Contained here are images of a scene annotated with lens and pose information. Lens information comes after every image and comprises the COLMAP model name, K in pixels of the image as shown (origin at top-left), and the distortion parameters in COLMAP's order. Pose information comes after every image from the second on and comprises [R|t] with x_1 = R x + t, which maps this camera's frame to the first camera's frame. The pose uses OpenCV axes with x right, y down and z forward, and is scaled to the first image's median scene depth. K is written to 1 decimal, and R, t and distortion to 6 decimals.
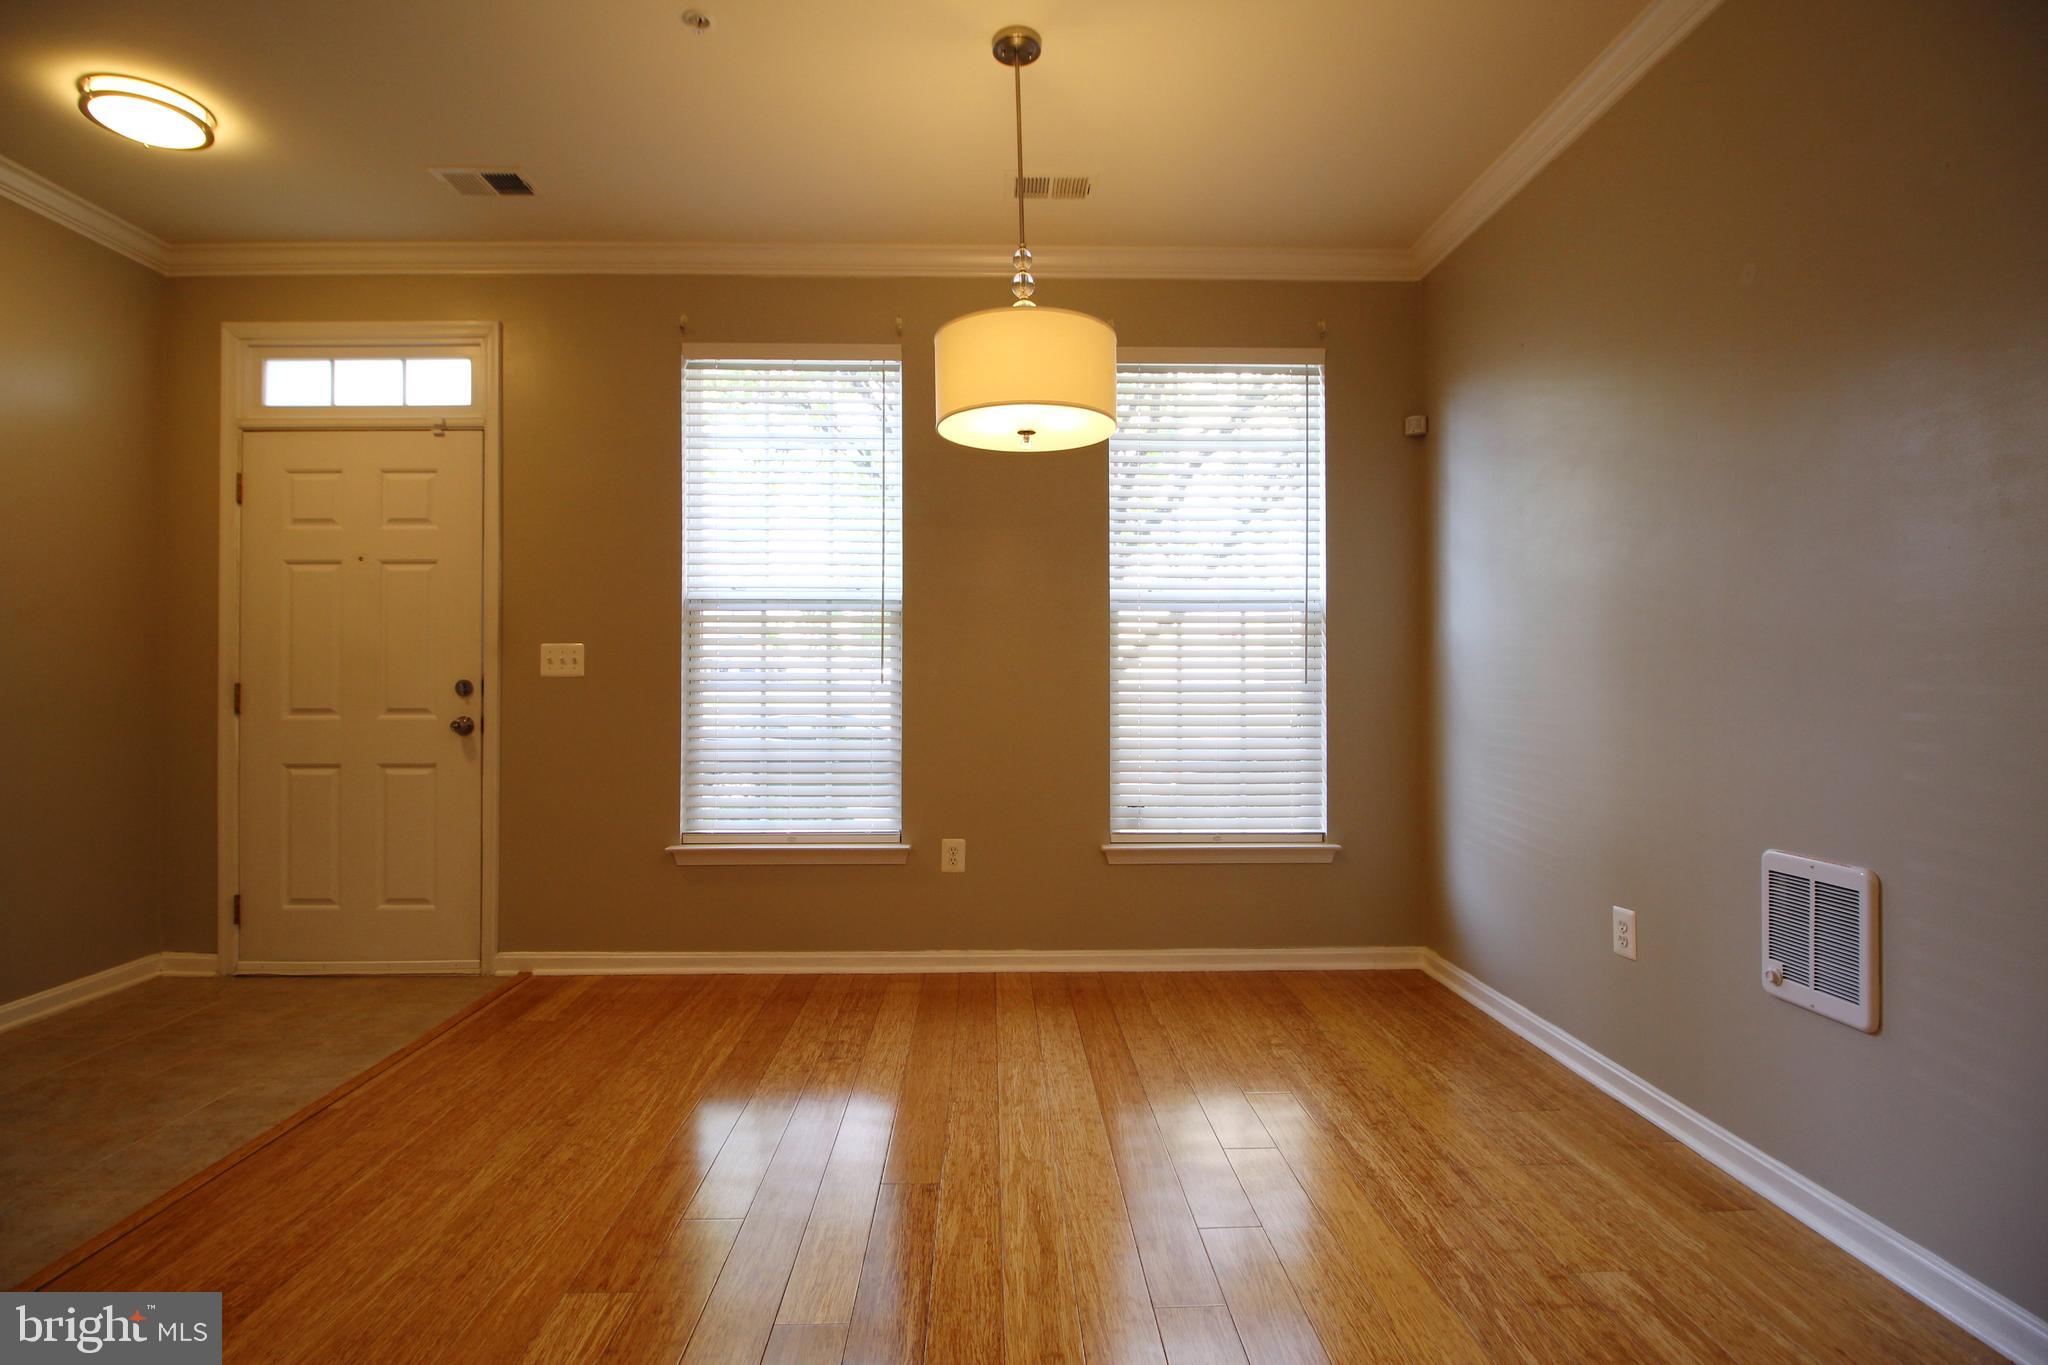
lens RADIAL K [[948.8, 0, 1023.4], [0, 948.8, 673.5], [0, 0, 1]] dist [-0.010322, -0.005384]
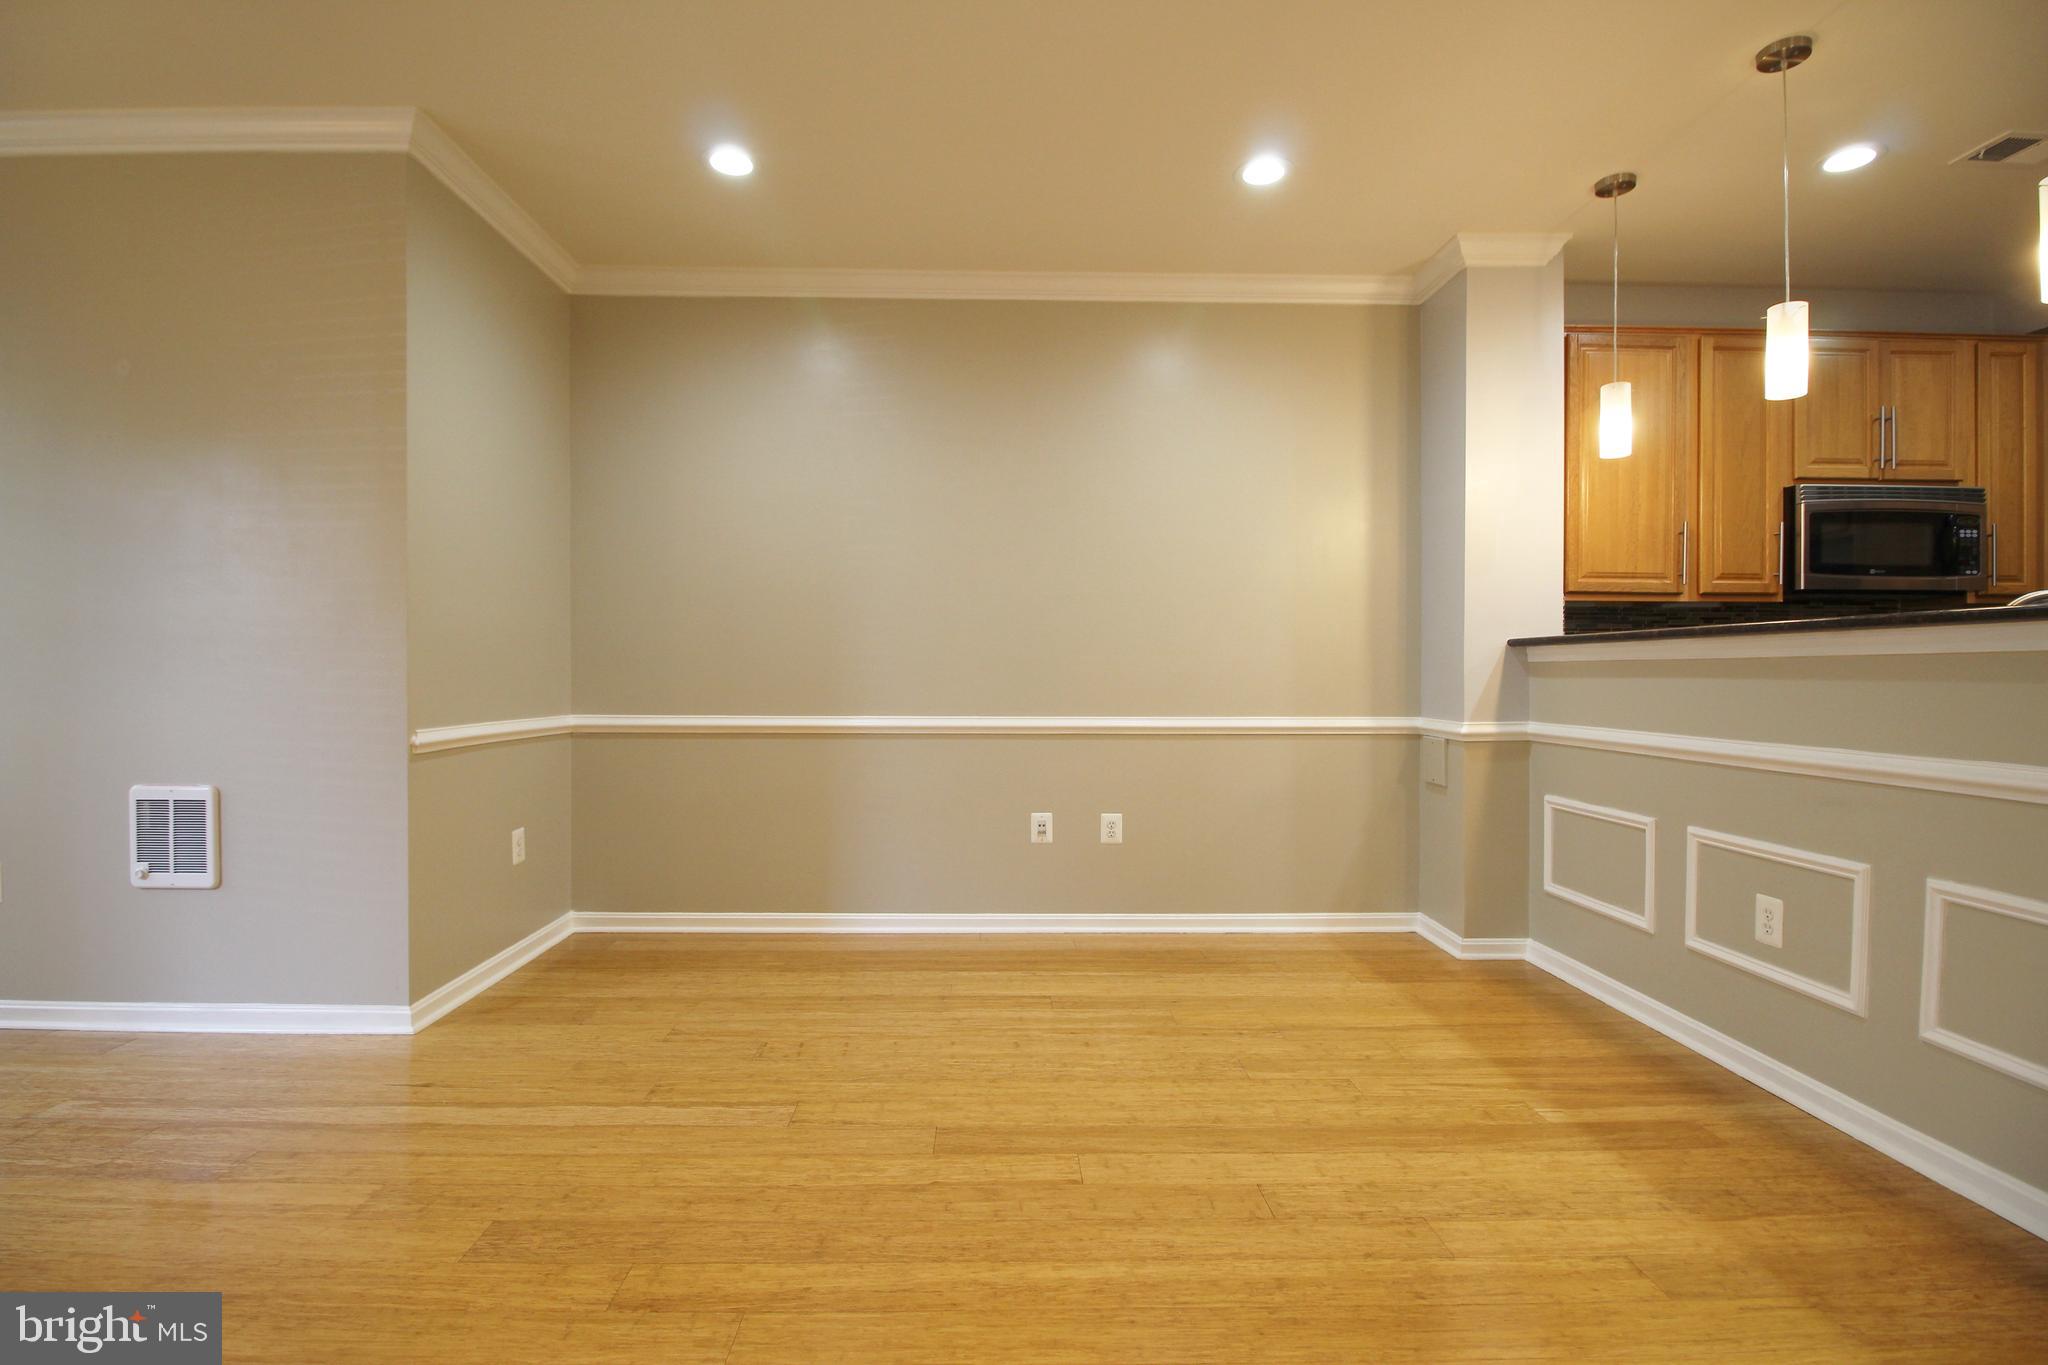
lens RADIAL K [[948.8, 0, 1002.5], [0, 948.8, 678.7], [0, 0, 1]] dist [-0.010322, -0.005384]
pose [[0.016817, -0.007220, 0.999833, -0.329439], [-0.012456, 0.999895, 0.007430, 0.001092], [-0.999781, -0.012579, 0.016725, -0.177645]]
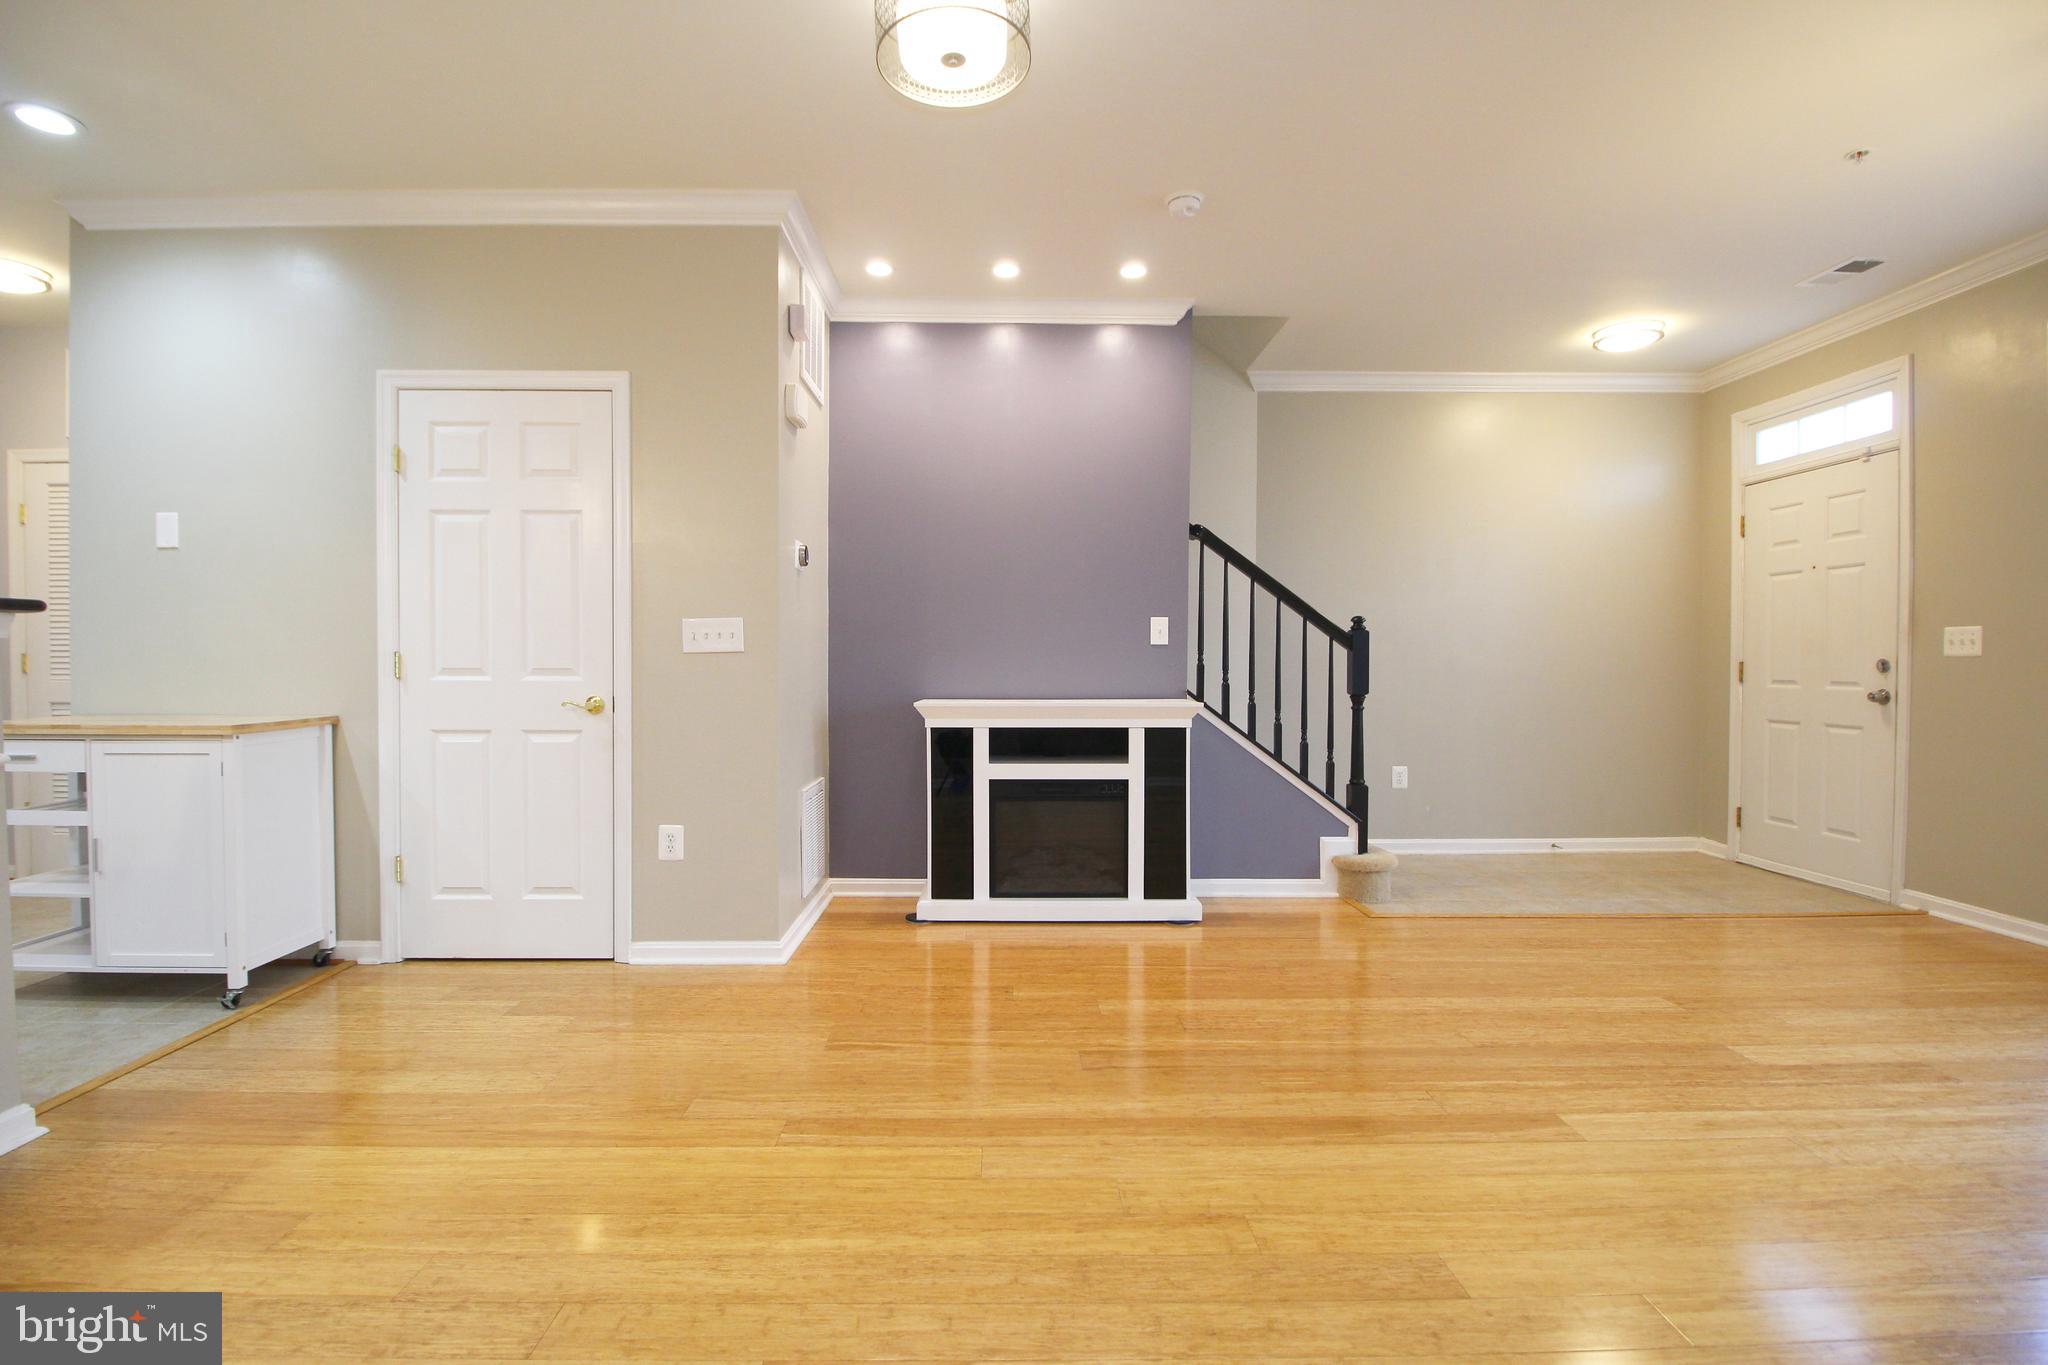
lens RADIAL K [[948.8, 0, 1015.0], [0, 948.8, 673.9], [0, 0, 1]] dist [-0.010322, -0.005384]
pose [[-0.011799, 0.014803, -0.999821, 0.631676], [0.006961, 0.999867, 0.014722, 0.000259], [0.999906, -0.006786, -0.011901, -0.103613]]
